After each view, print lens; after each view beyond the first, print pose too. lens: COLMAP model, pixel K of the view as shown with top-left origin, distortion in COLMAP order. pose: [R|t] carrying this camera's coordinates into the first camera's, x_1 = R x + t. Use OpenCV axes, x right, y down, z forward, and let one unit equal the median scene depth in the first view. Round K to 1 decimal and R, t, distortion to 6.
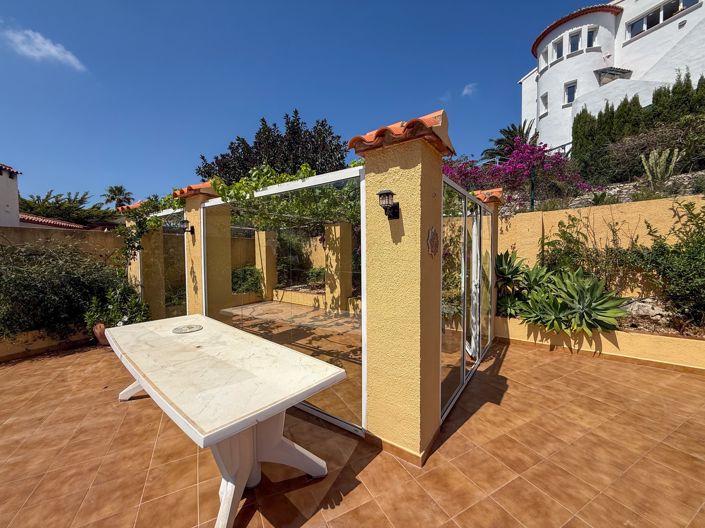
lens RADIAL K [[284.5, 0, 332.0], [0, 284.5, 258.5], [0, 0, 1]] dist [0.002704, 0.000890]
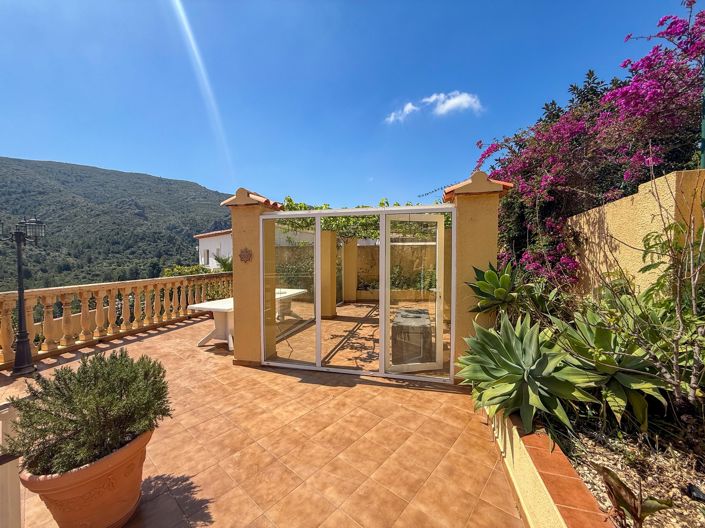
lens RADIAL K [[284.5, 0, 357.9], [0, 284.5, 261.4], [0, 0, 1]] dist [0.002704, 0.000890]
pose [[0.380962, 0.030346, -0.924093, 1.599765], [-0.036091, 0.999188, 0.017933, -0.032441], [0.923886, 0.026519, 0.381747, 0.671473]]
